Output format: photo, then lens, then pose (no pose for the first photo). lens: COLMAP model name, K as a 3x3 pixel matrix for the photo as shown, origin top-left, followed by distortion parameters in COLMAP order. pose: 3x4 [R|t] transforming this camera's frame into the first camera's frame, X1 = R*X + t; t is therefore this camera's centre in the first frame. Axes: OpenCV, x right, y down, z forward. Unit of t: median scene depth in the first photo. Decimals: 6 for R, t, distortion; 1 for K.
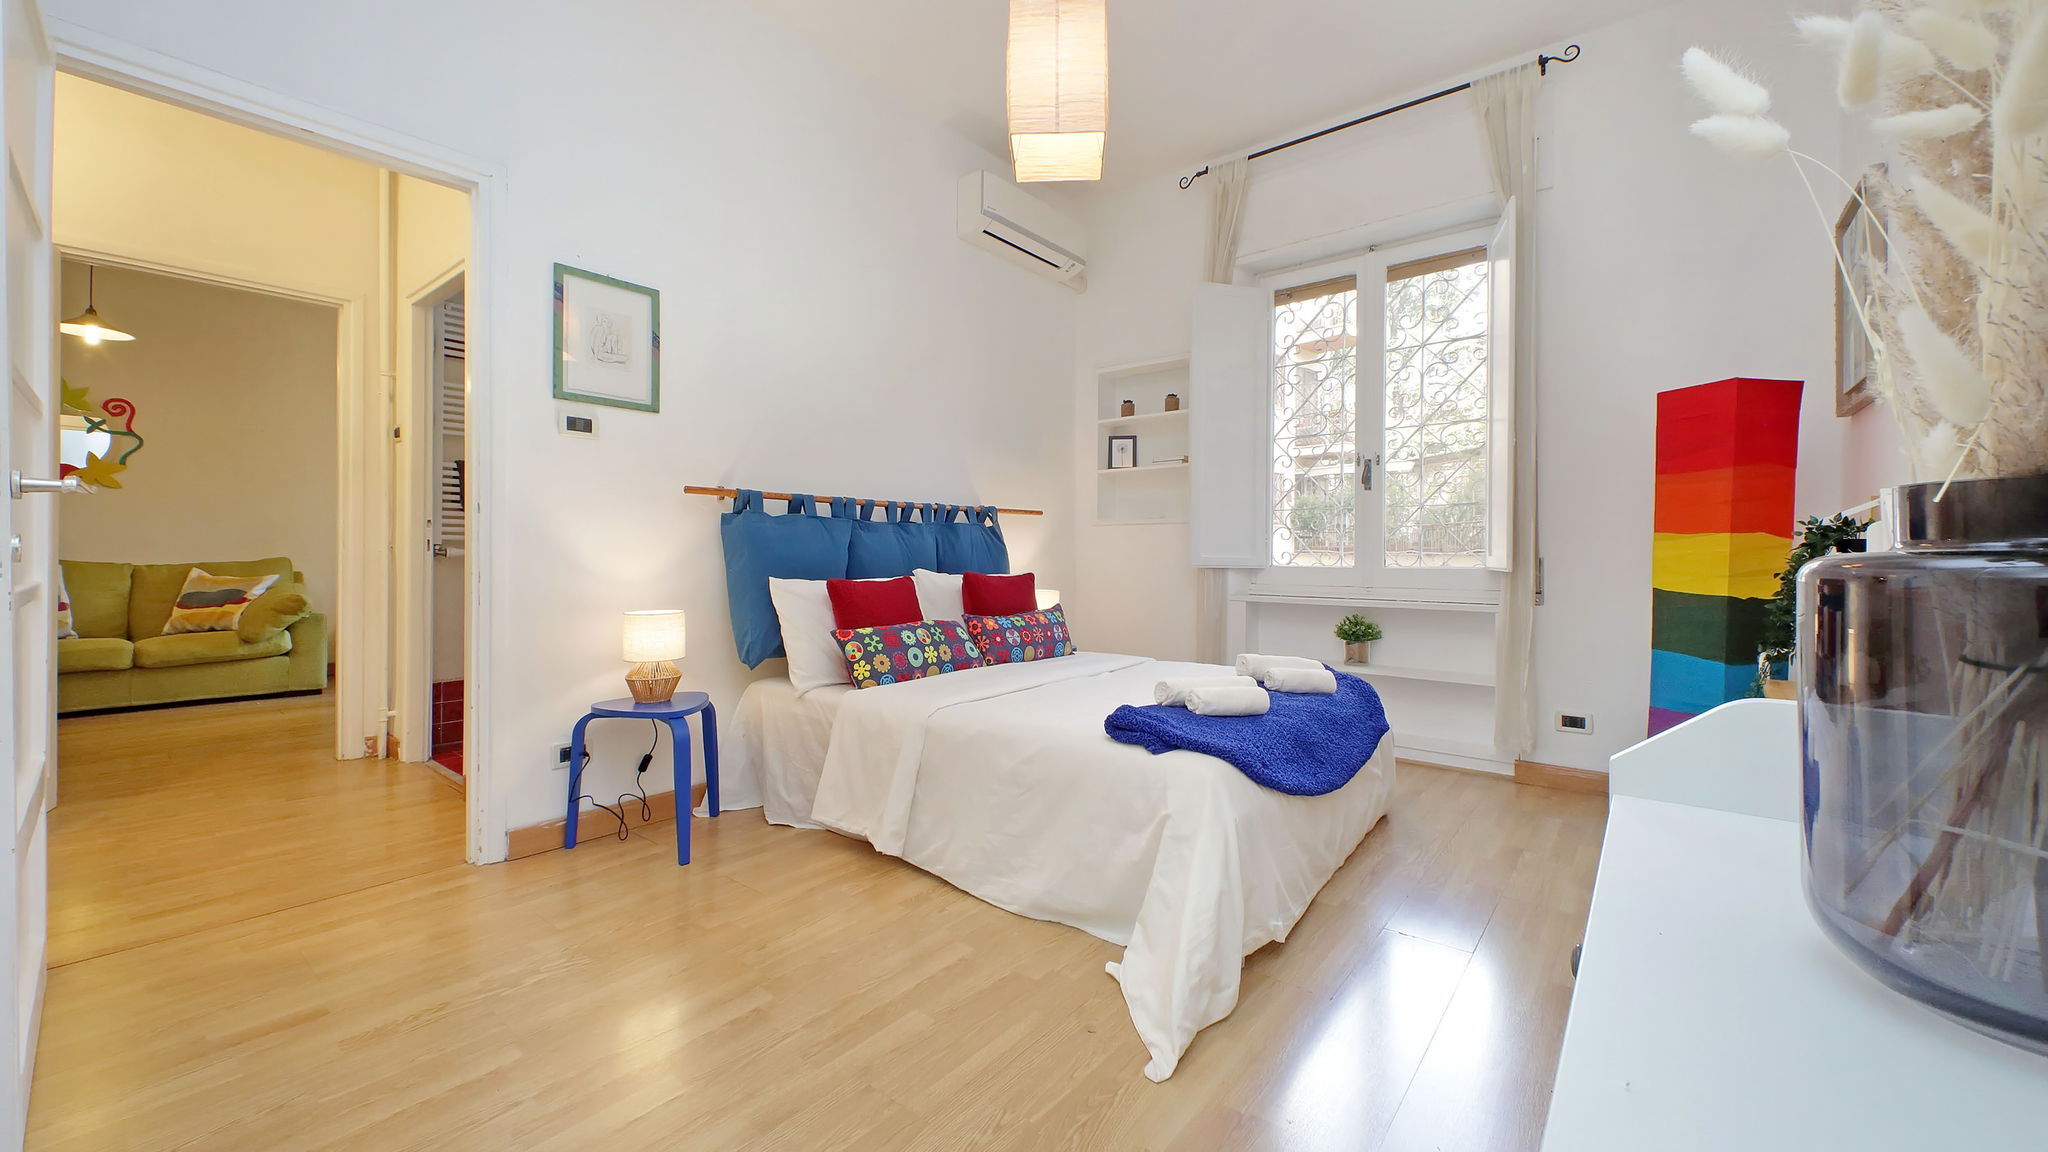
lens RADIAL K [[800.8, 0, 1016.1], [0, 800.8, 543.3], [0, 0, 1]] dist [0.029830, -0.000107]
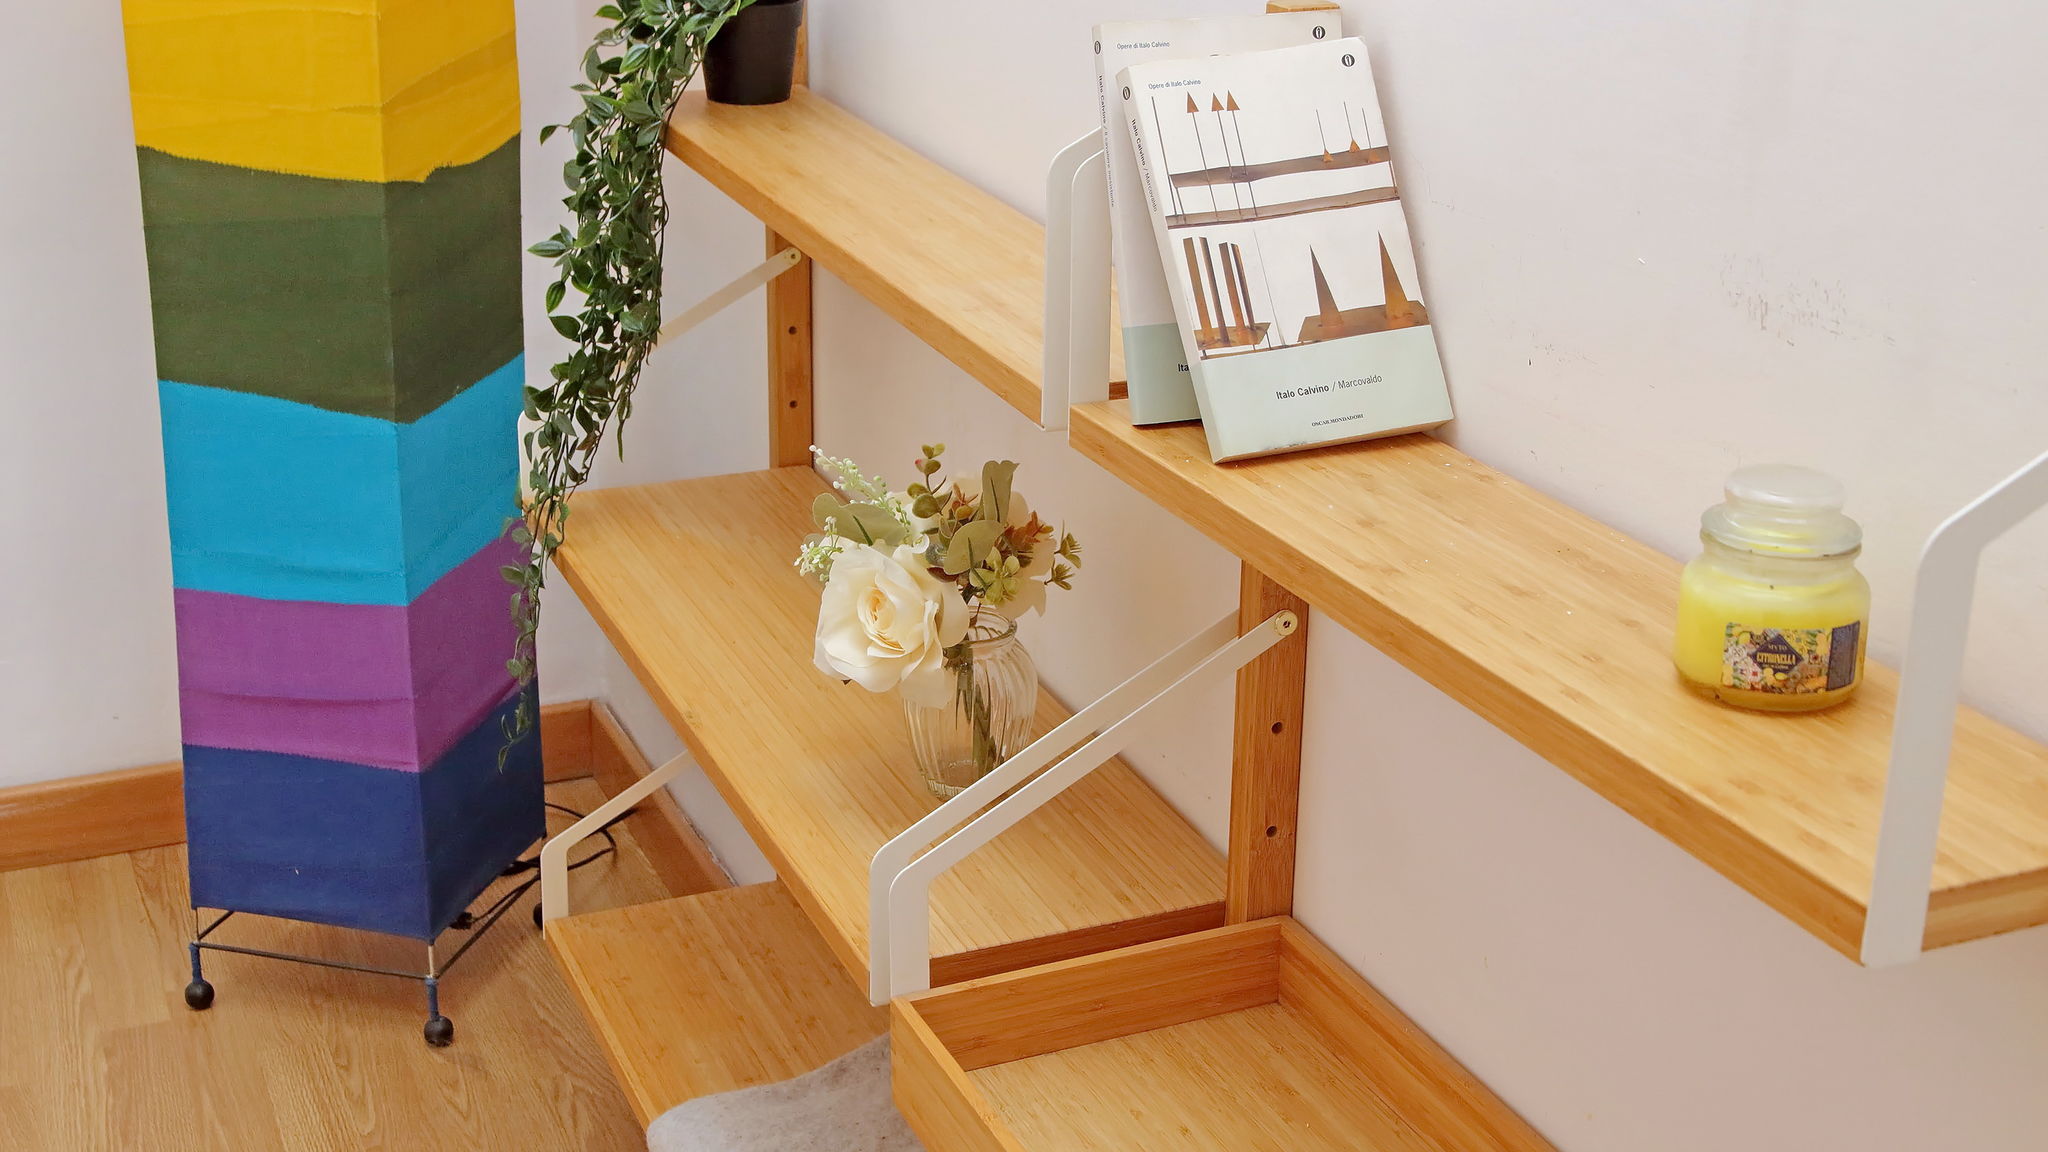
lens RADIAL K [[2591.8, 0, 1024.0], [0, 2591.8, 576.0], [0, 0, 1]] dist [0.109416, 0.002589]
pose [[0.470190, -0.315013, 0.824432, 0.180024], [-0.008028, 0.932566, 0.360909, -0.109025], [-0.882529, -0.176315, 0.435955, 0.346883]]
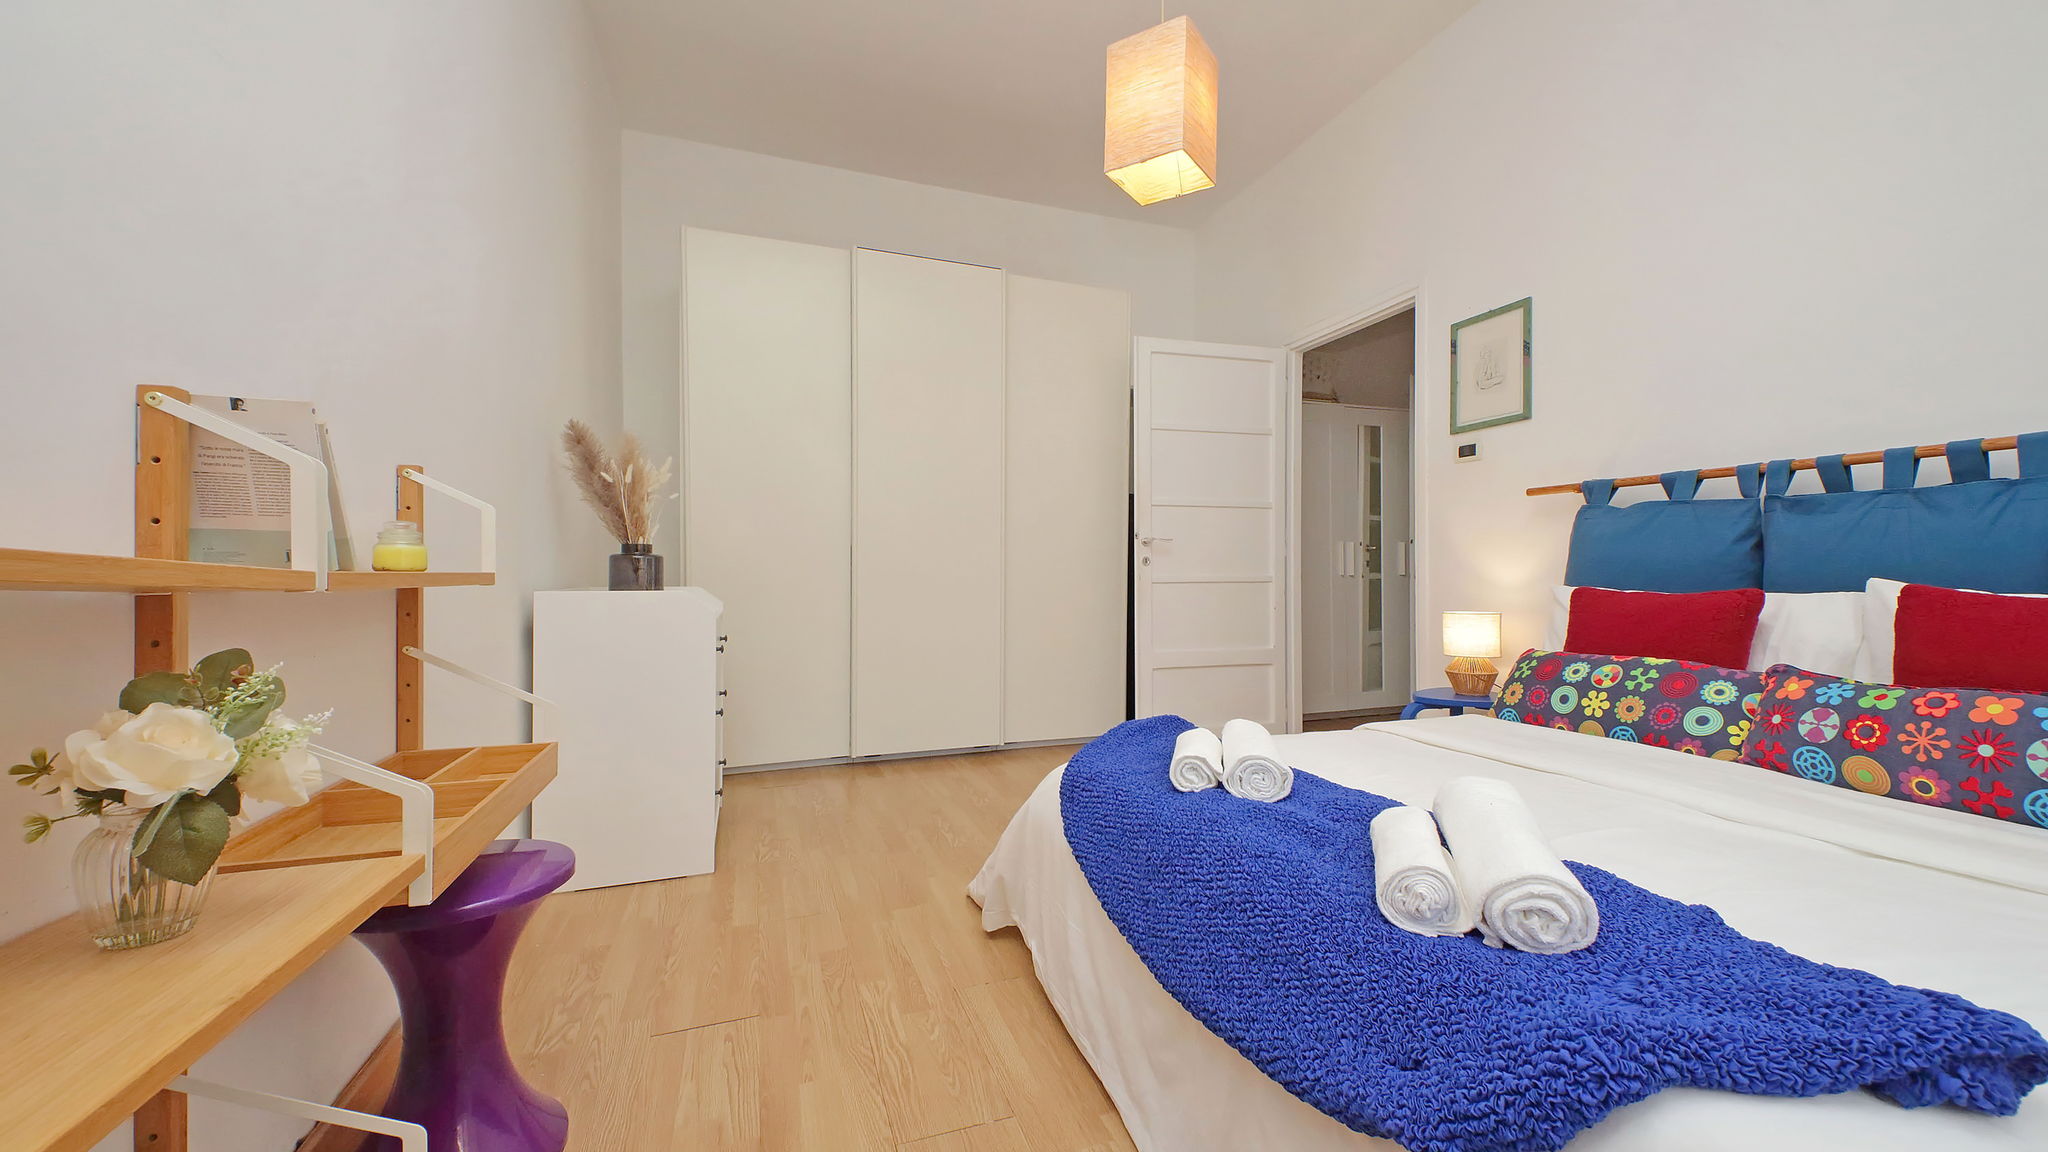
lens RADIAL K [[763.7, 0, 1024.0], [0, 763.7, 576.0], [0, 0, 1]] dist [0.000591, -0.005809]
pose [[-0.531655, -0.001697, -0.846959, 0.662966], [0.006867, 0.999956, -0.006314, 0.034318], [0.846933, -0.009173, -0.531621, 0.923736]]
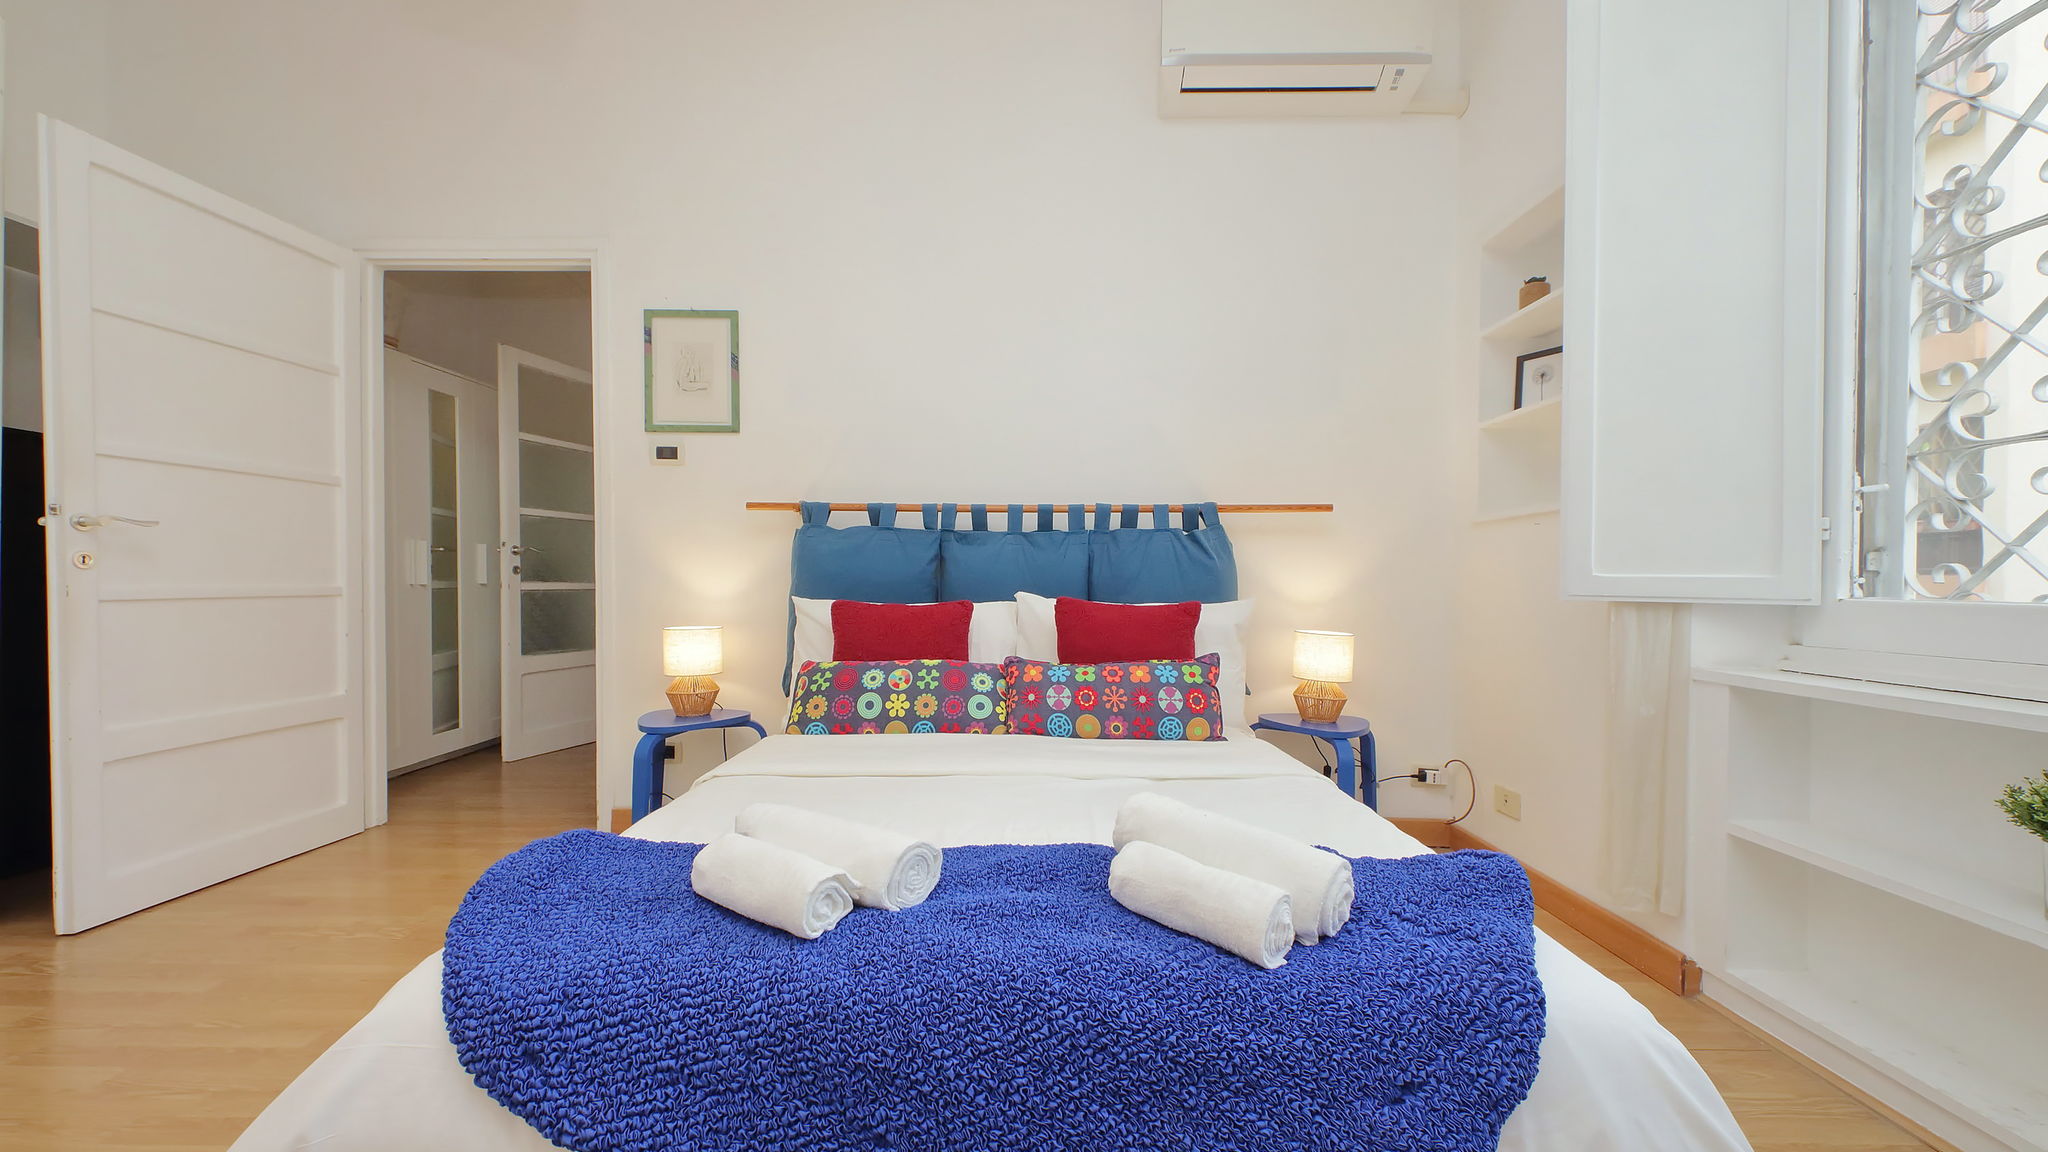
lens RADIAL K [[766.1, 0, 1013.3], [0, 766.1, 594.3], [0, 0, 1]] dist [0.021409, -0.006357]
pose [[0.616899, 0.012943, -0.786936, 0.506246], [0.004098, 0.999798, 0.019656, 0.022968], [0.787031, -0.015351, 0.616722, 0.641336]]
